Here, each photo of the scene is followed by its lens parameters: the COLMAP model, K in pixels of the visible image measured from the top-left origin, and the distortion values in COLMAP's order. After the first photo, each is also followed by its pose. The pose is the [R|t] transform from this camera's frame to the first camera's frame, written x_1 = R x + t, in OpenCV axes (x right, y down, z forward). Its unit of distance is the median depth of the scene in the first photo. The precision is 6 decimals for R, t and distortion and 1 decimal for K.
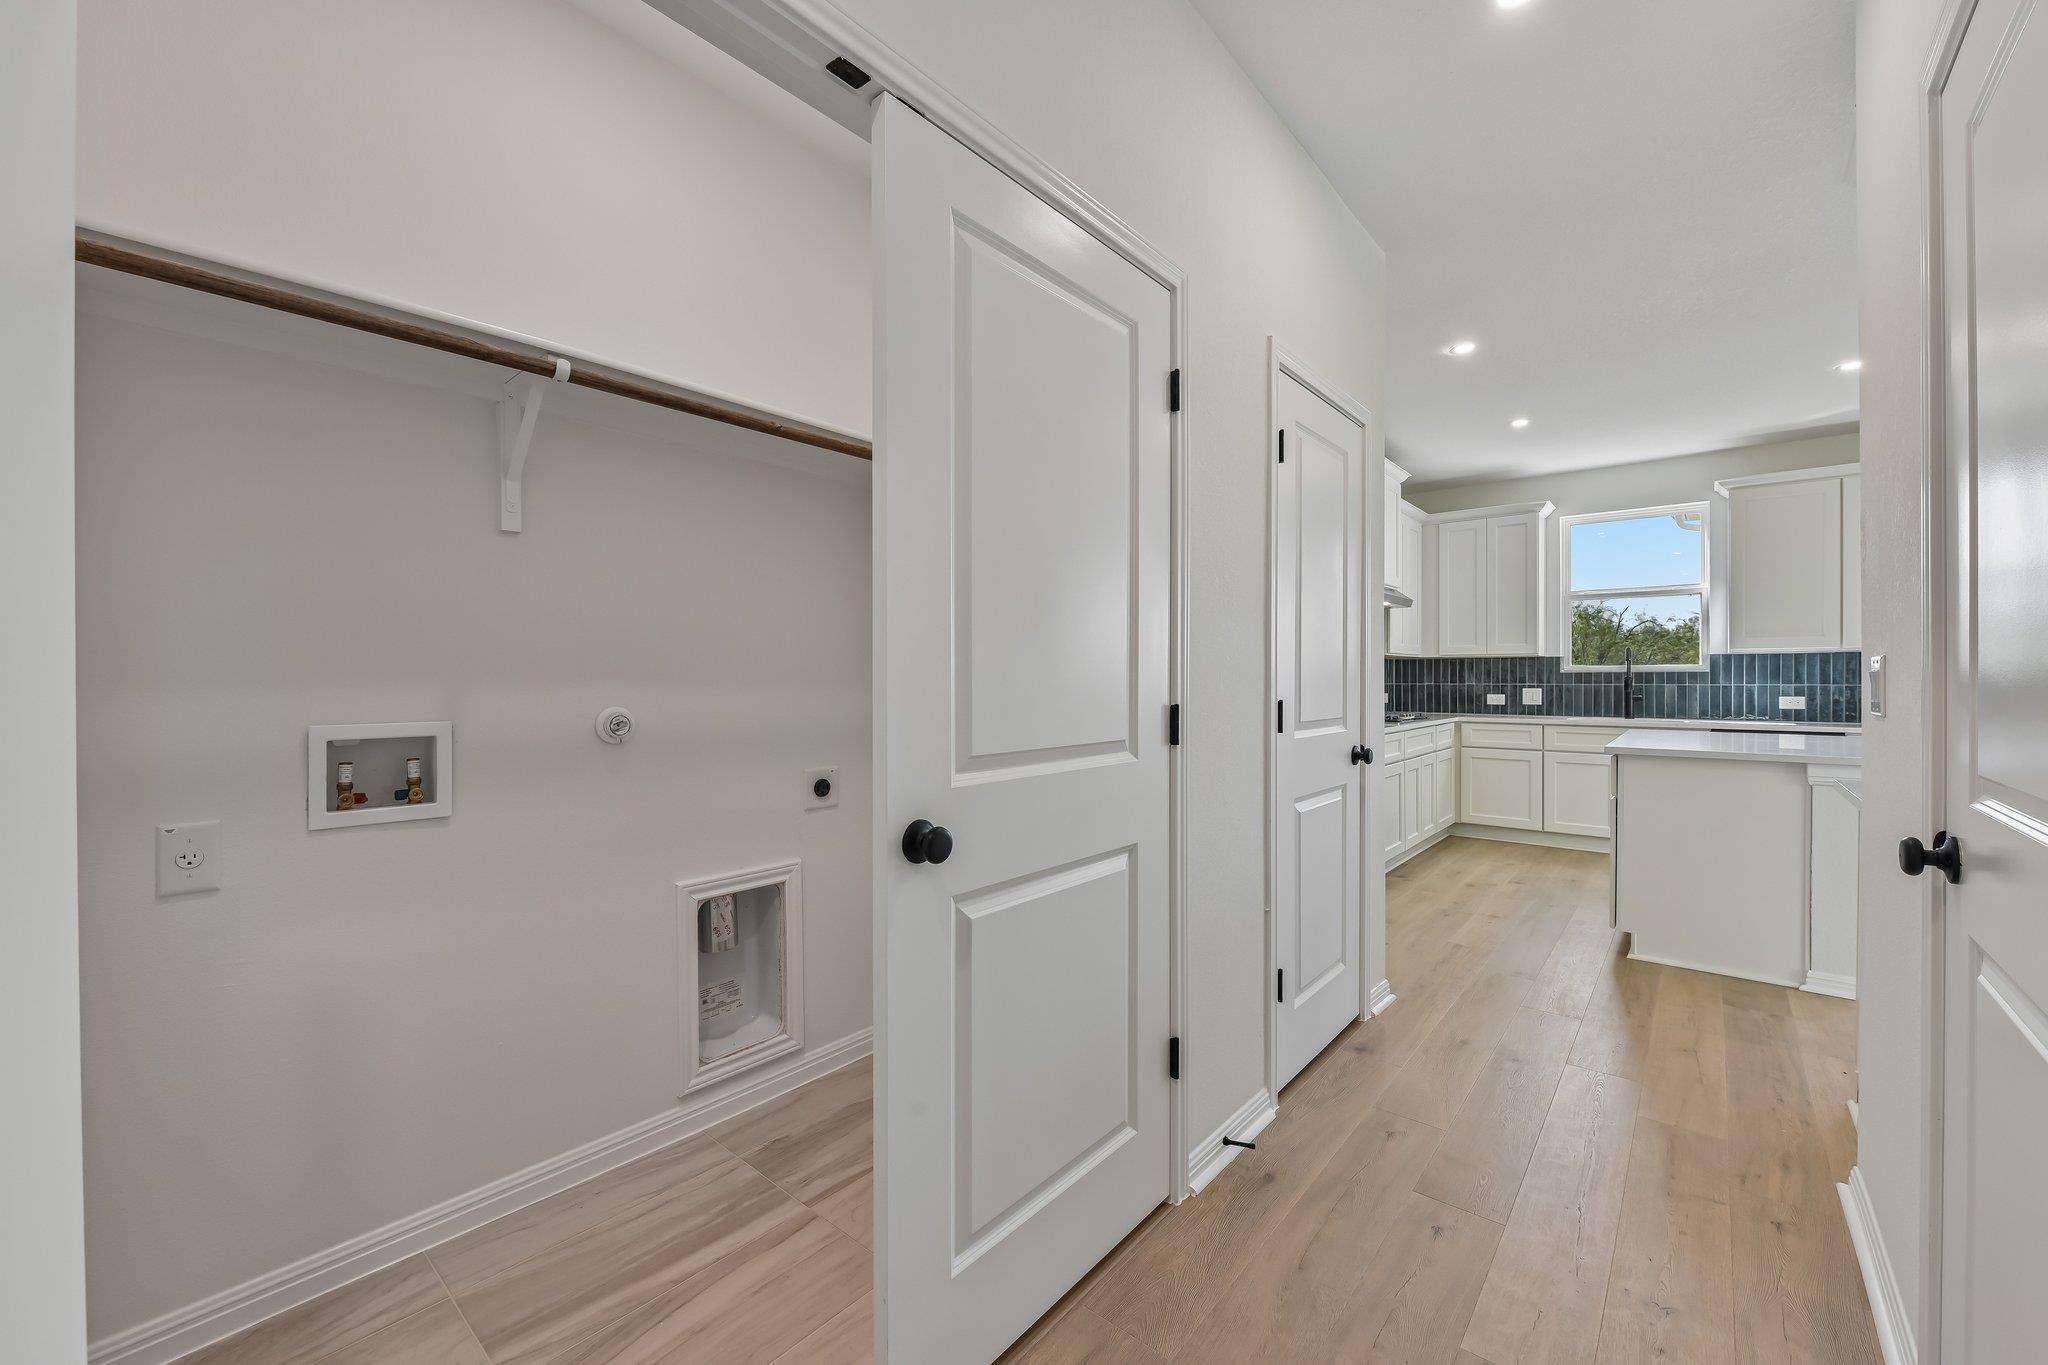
lens RADIAL K [[816.4, 0, 1026.4], [0, 816.4, 685.4], [0, 0, 1]] dist [-0.007057, -0.000528]
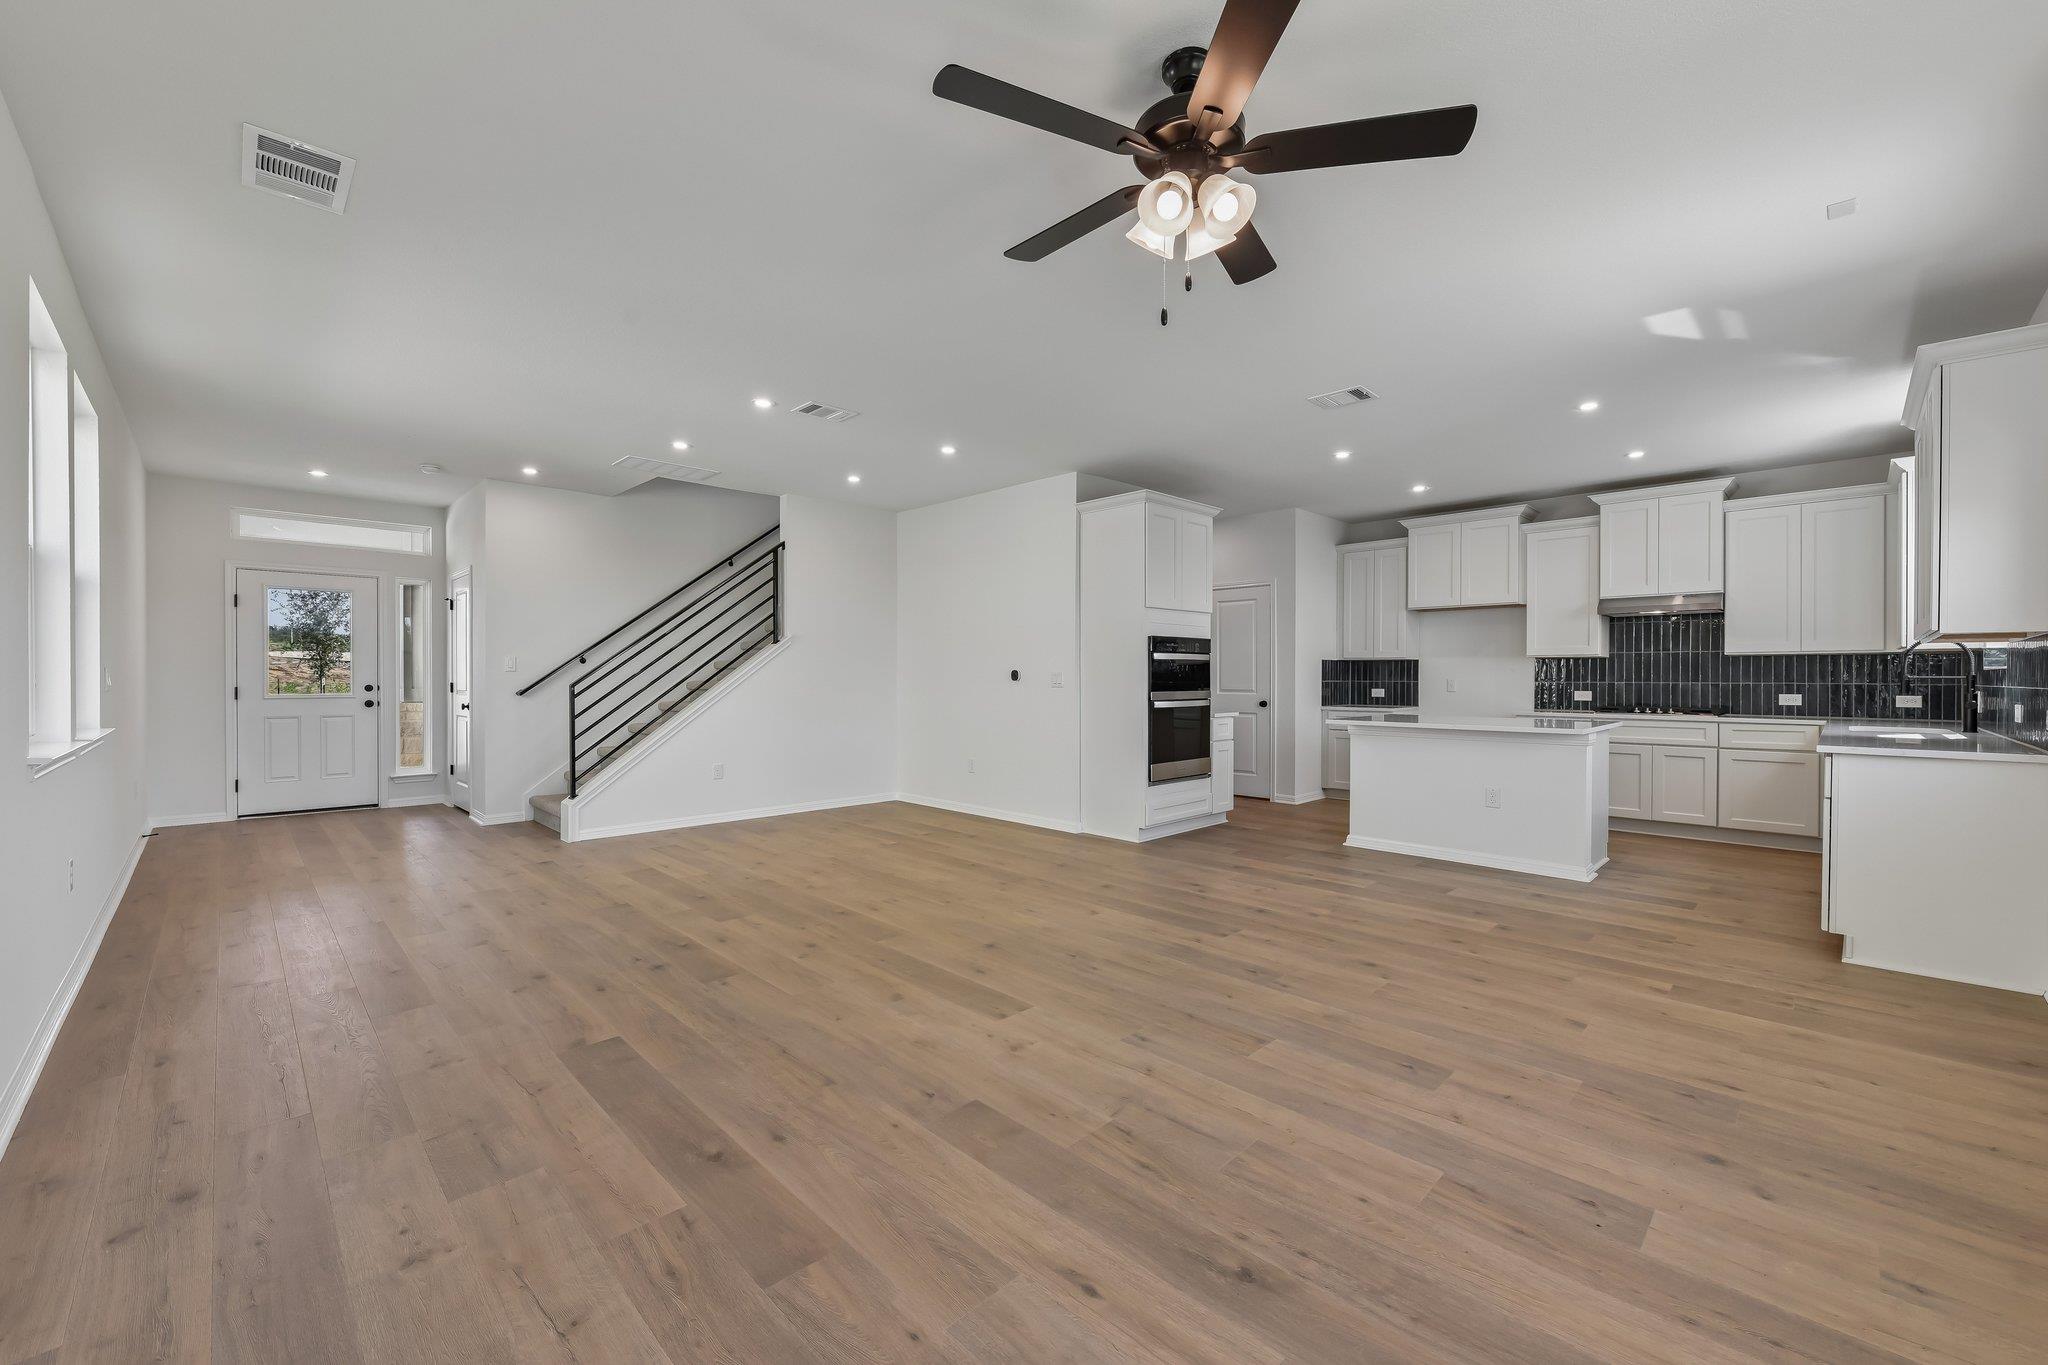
lens RADIAL K [[816.4, 0, 1024.4], [0, 816.4, 682.9], [0, 0, 1]] dist [-0.007057, -0.000528]
pose [[-0.102947, 0.011580, -0.994619, 1.552567], [-0.014455, 0.999809, 0.013137, -0.000953], [0.994582, 0.015730, -0.102759, 0.222086]]
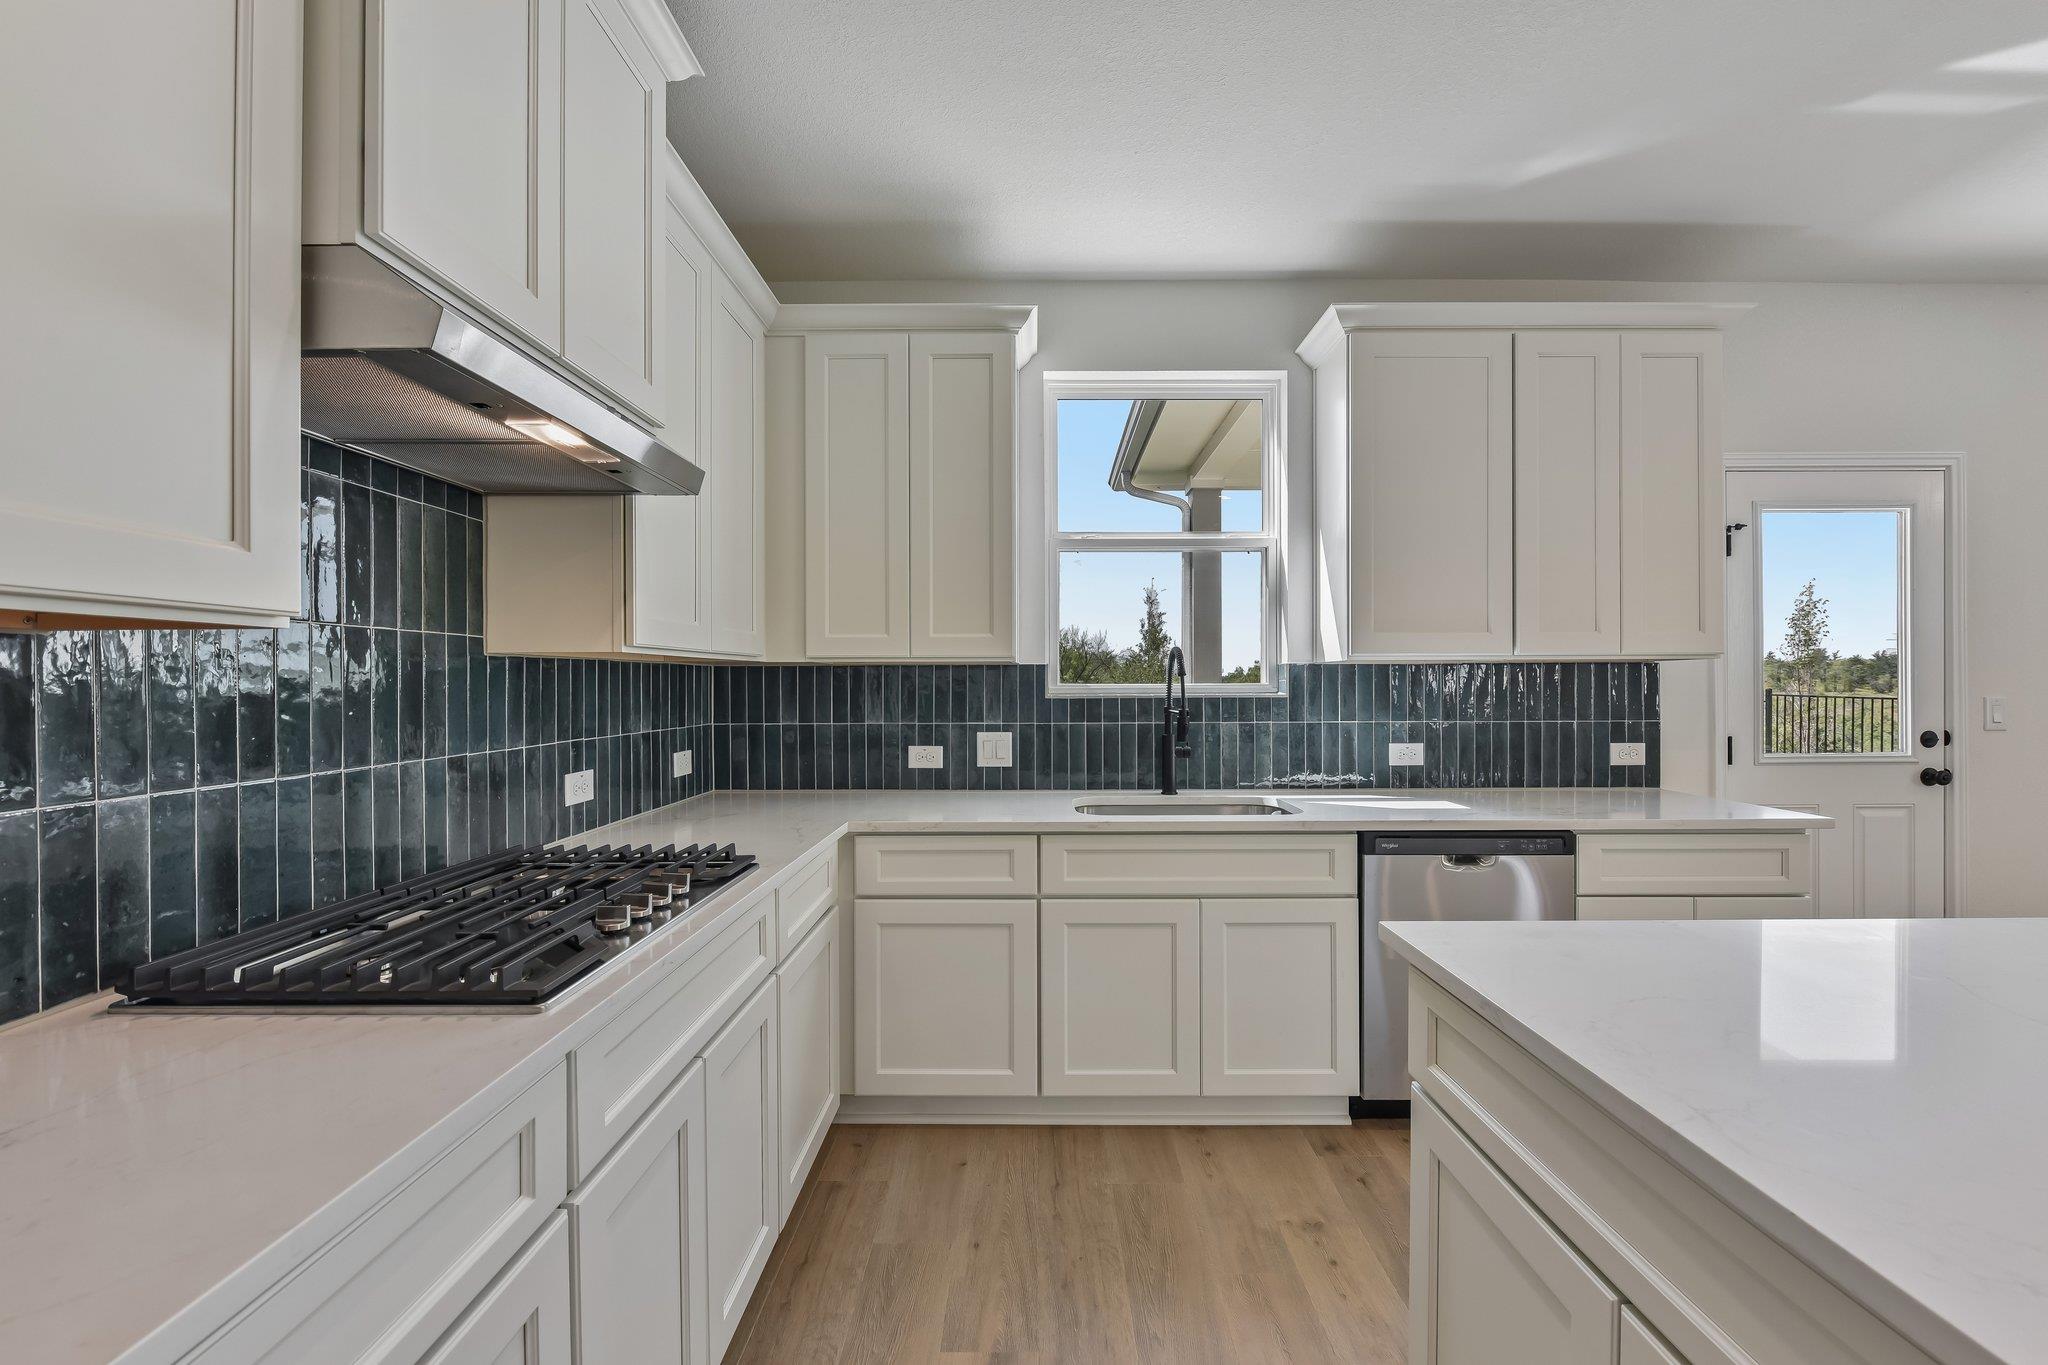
lens RADIAL K [[816.4, 0, 1020.8], [0, 816.4, 680.9], [0, 0, 1]] dist [-0.007057, -0.000528]
pose [[0.770858, 0.002851, 0.637001, 0.361724], [0.007193, 0.999887, -0.013180, -0.020591], [-0.636967, 0.014742, 0.770750, 0.678537]]
